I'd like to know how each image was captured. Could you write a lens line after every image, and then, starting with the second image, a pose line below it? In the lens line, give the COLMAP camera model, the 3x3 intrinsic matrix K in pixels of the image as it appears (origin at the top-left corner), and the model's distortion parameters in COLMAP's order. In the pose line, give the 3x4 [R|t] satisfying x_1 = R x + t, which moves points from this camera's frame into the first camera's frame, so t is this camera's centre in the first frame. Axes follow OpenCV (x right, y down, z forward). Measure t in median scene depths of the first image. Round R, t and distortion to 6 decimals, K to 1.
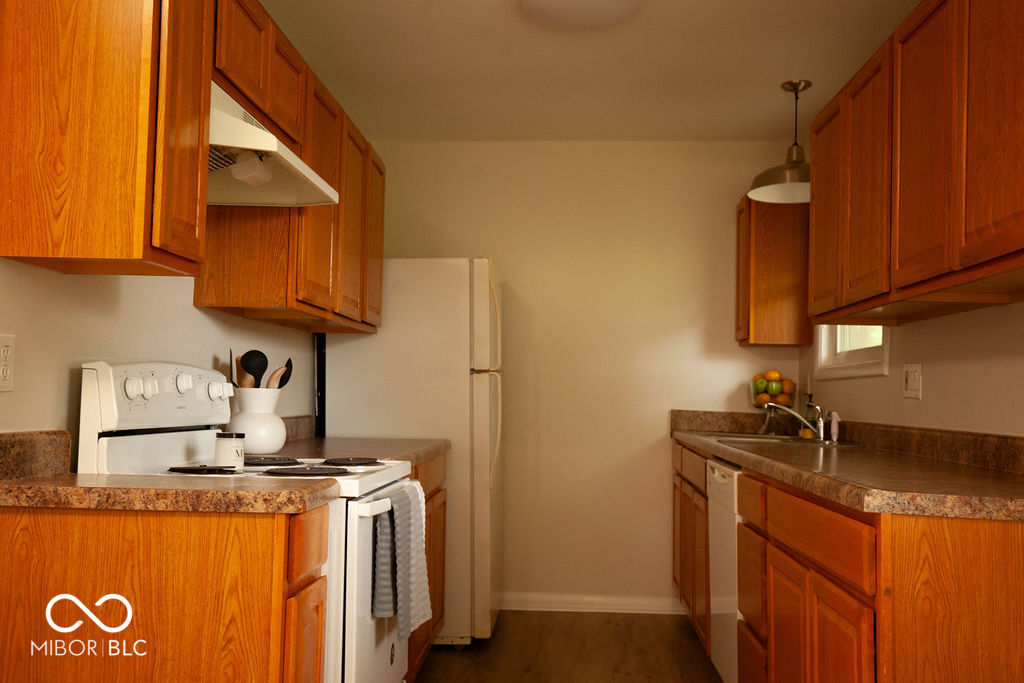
lens RADIAL K [[1000.1, 0, 516.7], [0, 1000.1, 341.8], [0, 0, 1]] dist [0.037873, 0.004282]
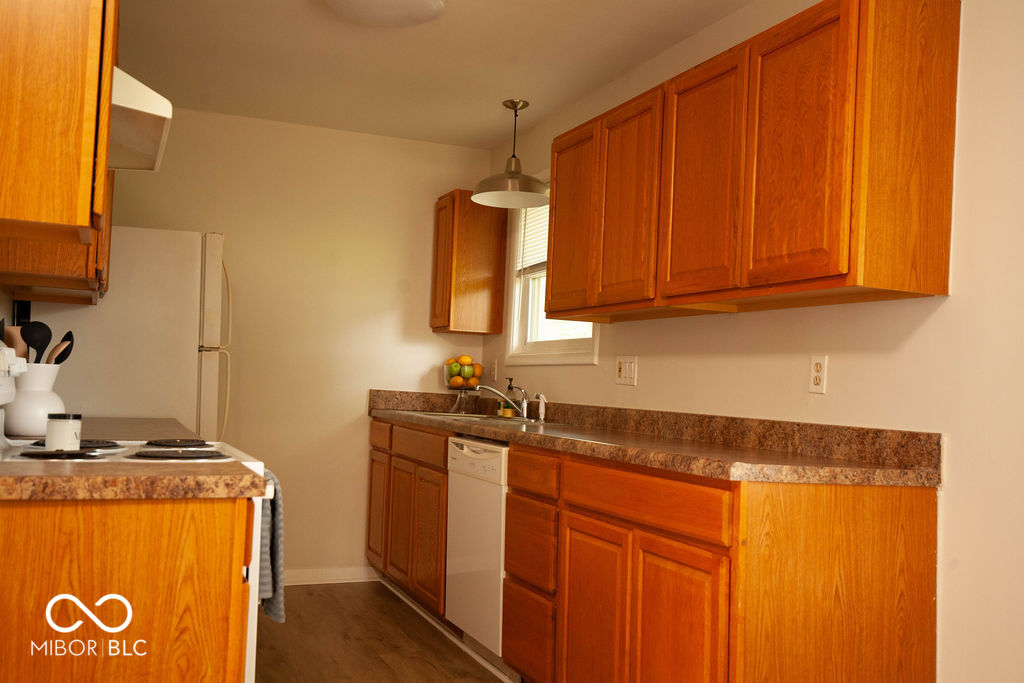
lens RADIAL K [[967.9, 0, 517.0], [0, 967.9, 342.7], [0, 0, 1]] dist [0.040642, 0.000476]
pose [[0.901679, 0.035229, 0.430968, -0.340725], [-0.045324, 0.998885, 0.013175, -0.005052], [-0.430024, -0.031413, 0.902271, 0.022050]]
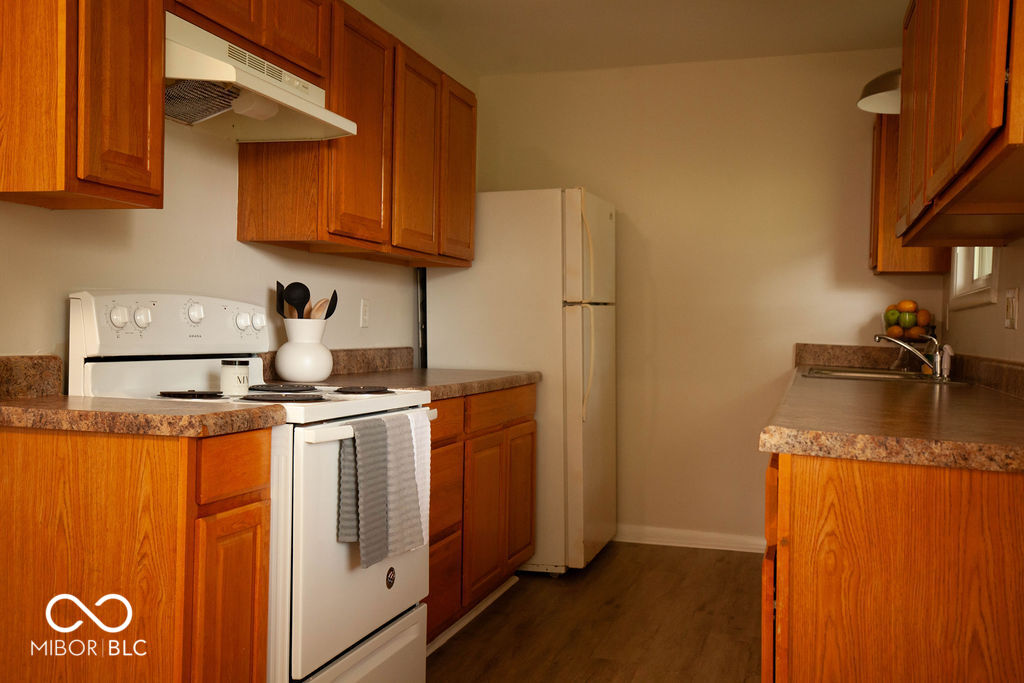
lens RADIAL K [[967.9, 0, 517.0], [0, 967.9, 342.7], [0, 0, 1]] dist [0.040642, 0.000476]
pose [[0.969826, 0.002387, -0.243785, 0.279351], [0.013180, 0.997976, 0.062203, 0.015256], [0.243441, -0.063539, 0.967832, 0.107780]]
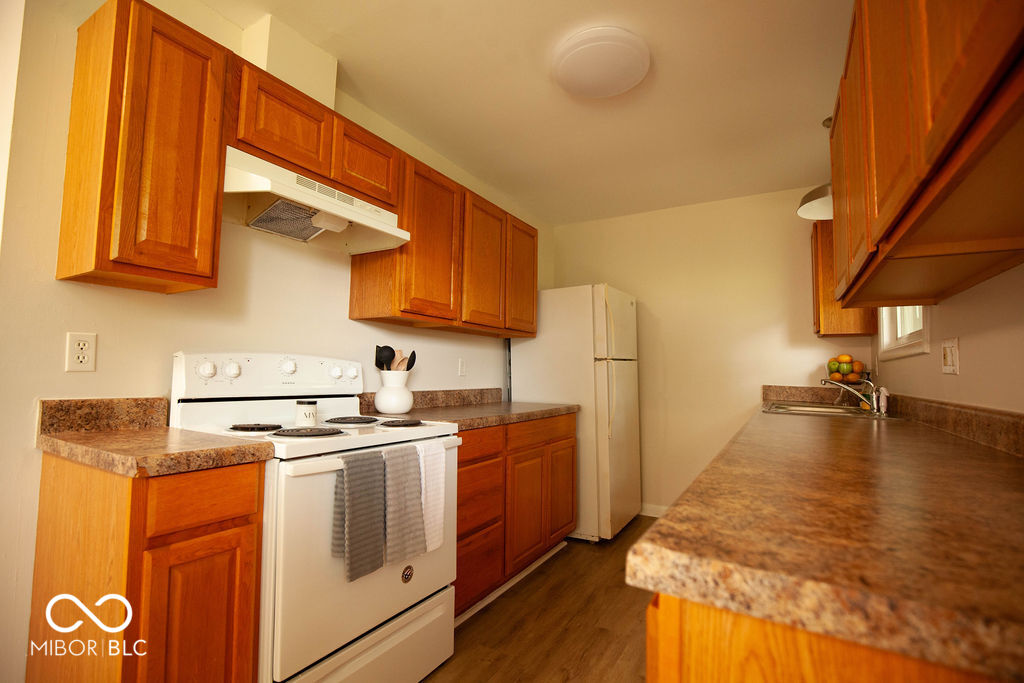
lens RADIAL K [[472.6, 0, 515.4], [0, 472.6, 343.7], [0, 0, 1]] dist [-0.034722, 0.007176]
pose [[0.891427, -0.036411, -0.451699, 0.328985], [0.028132, 0.999291, -0.025033, 0.039037], [0.452290, 0.009608, 0.891819, 0.608632]]
